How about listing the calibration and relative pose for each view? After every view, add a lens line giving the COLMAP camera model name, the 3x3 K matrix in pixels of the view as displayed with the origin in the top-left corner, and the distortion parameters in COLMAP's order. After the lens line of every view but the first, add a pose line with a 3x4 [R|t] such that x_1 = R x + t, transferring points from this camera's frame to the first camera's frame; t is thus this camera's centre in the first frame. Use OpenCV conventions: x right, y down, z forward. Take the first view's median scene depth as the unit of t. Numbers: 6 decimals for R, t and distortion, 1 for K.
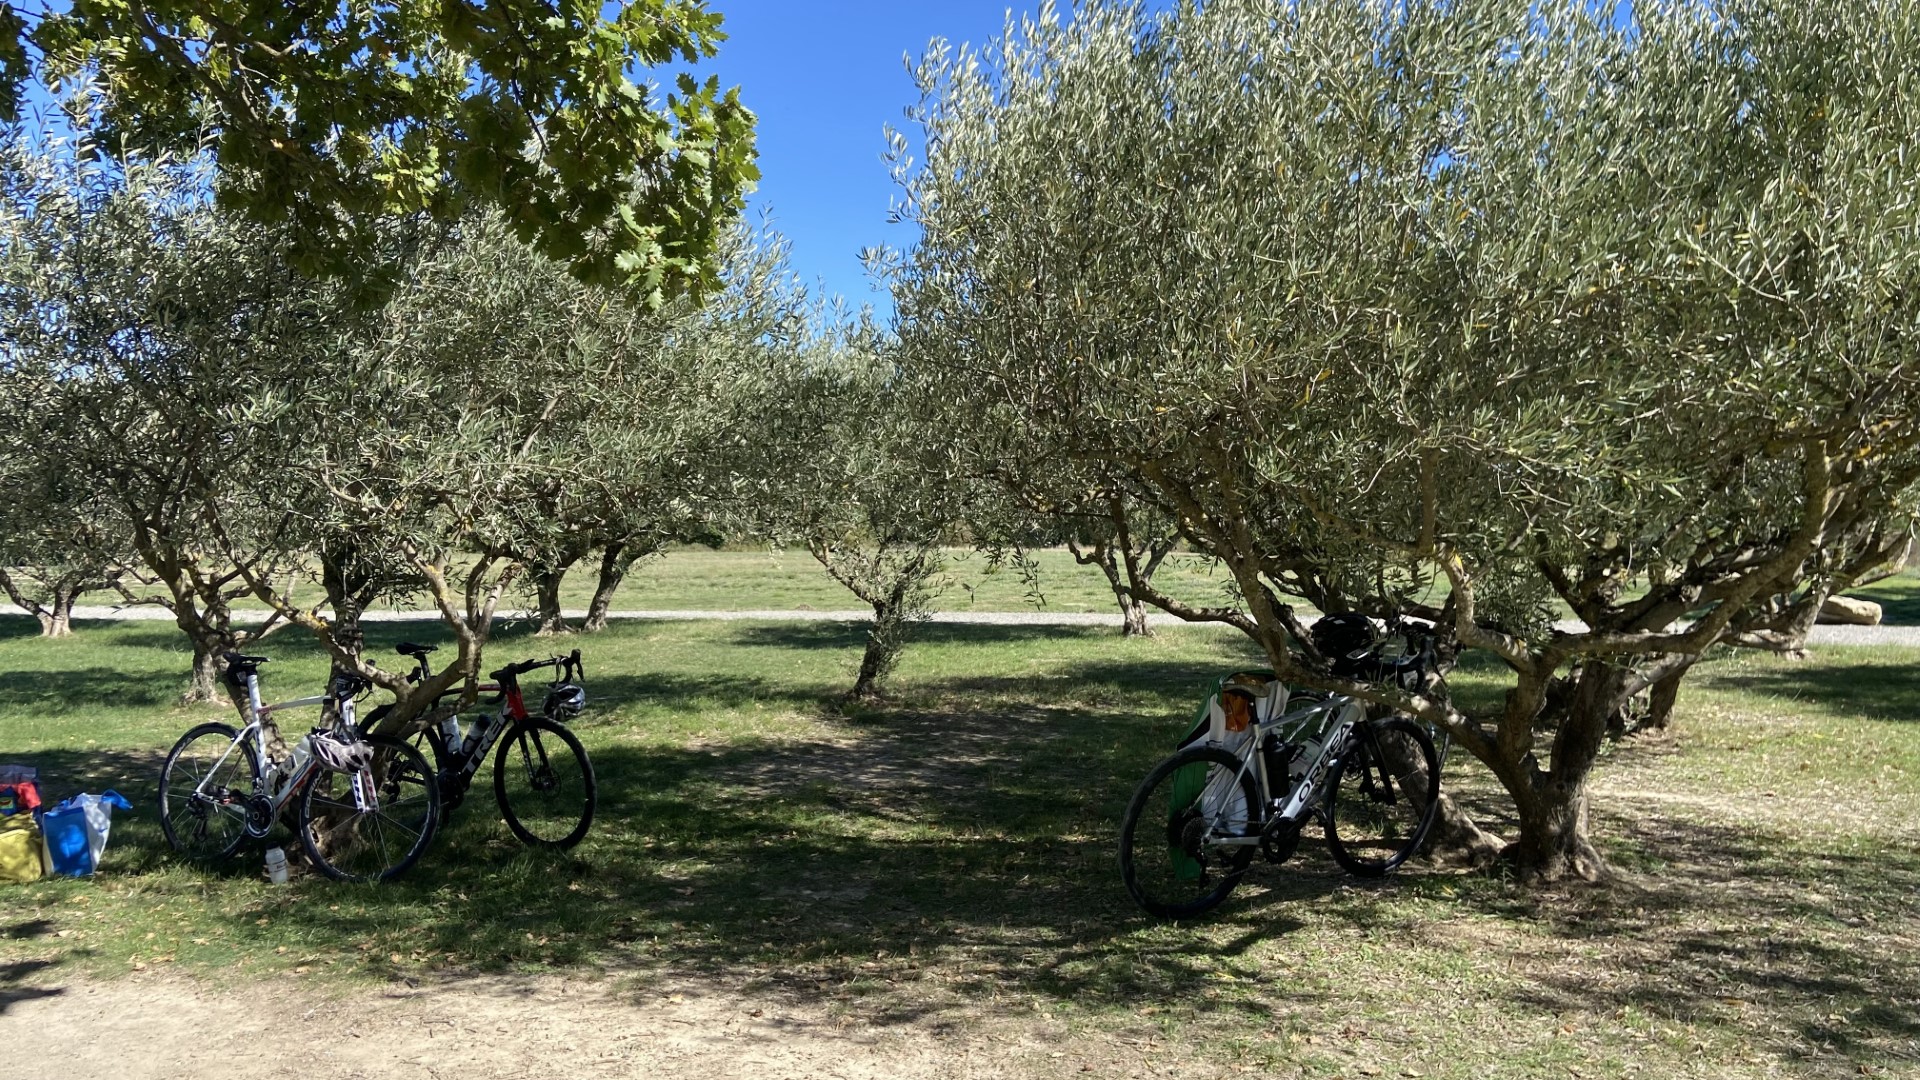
lens RADIAL K [[1427.6, 0, 961.1], [0, 1427.6, 535.5], [0, 0, 1]] dist [0.102845, -0.126830]
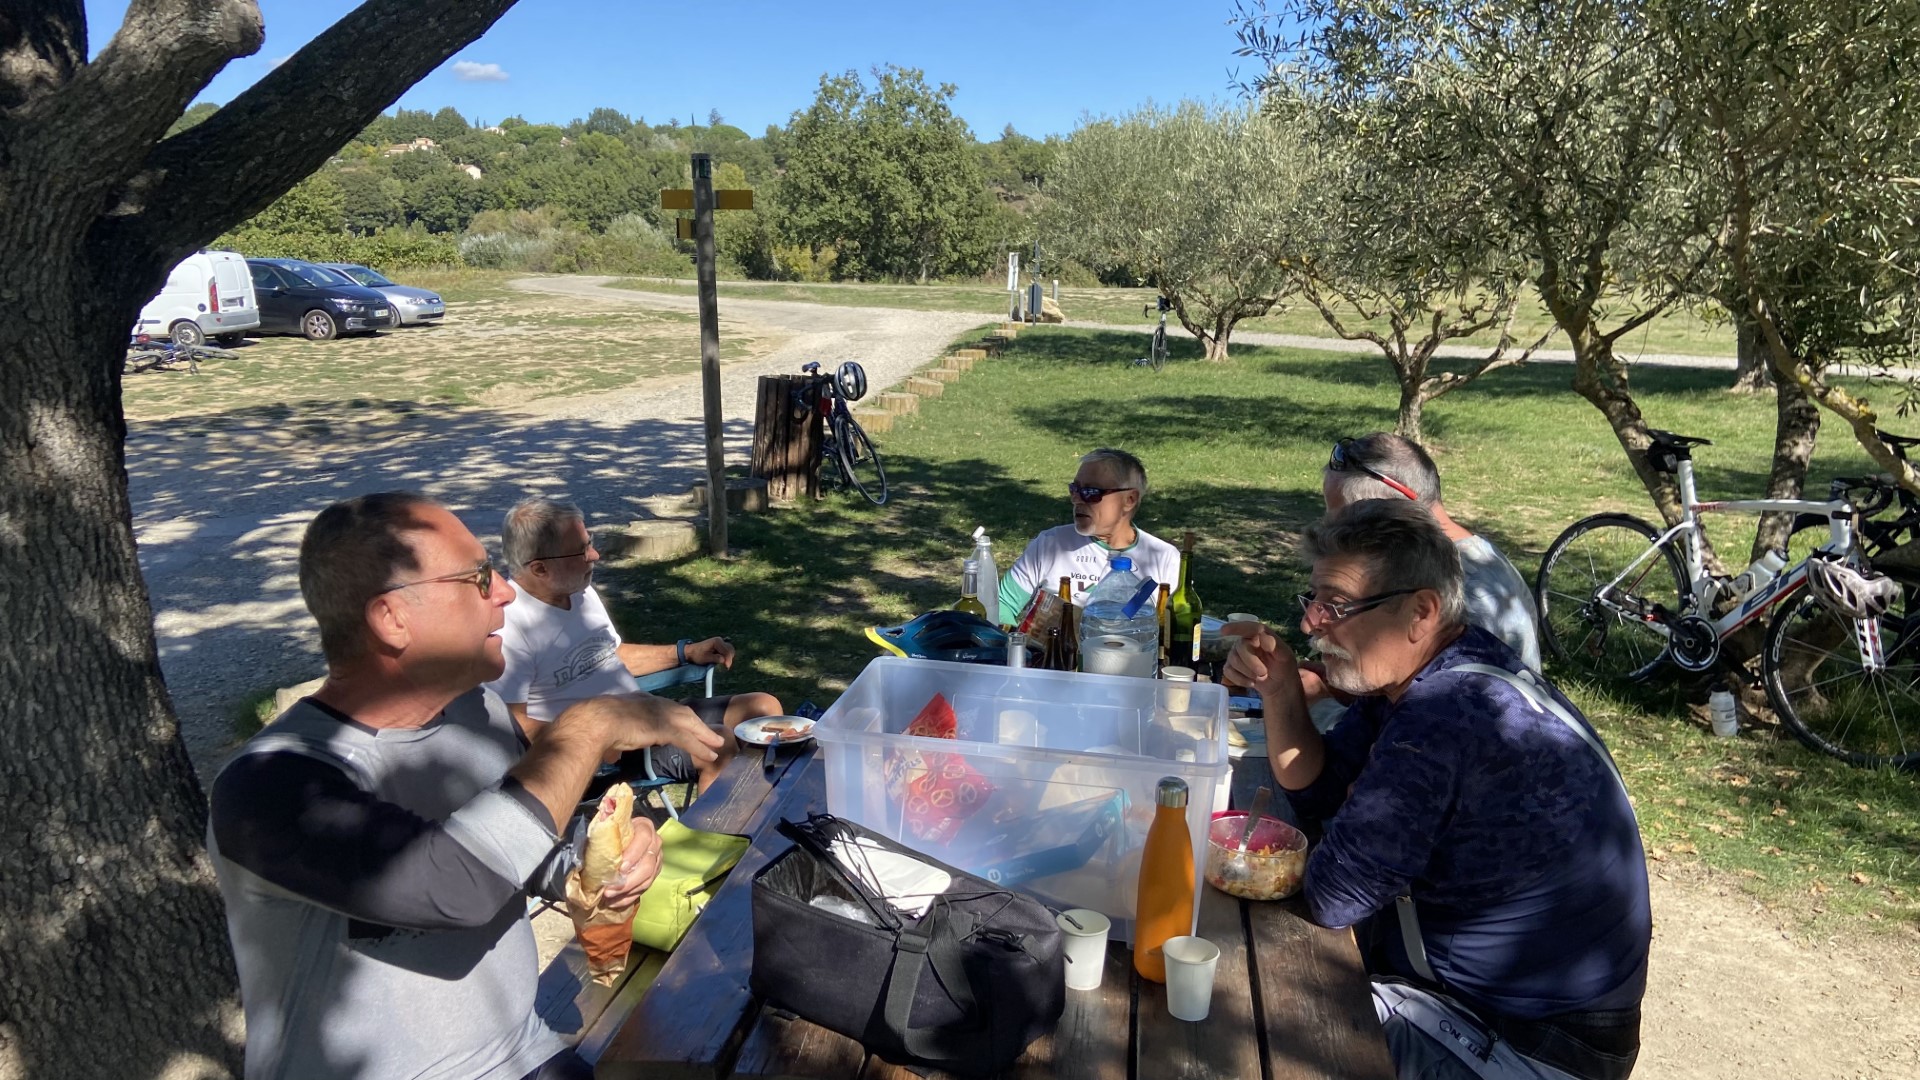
lens RADIAL K [[1427.6, 0, 957.6], [0, 1427.6, 541.9], [0, 0, 1]] dist [0.102845, -0.126830]
pose [[0.779307, 0.133114, -0.612340, -0.303467], [-0.014596, 0.980768, 0.194629, -0.006099], [0.626472, -0.142738, 0.766263, 0.156034]]
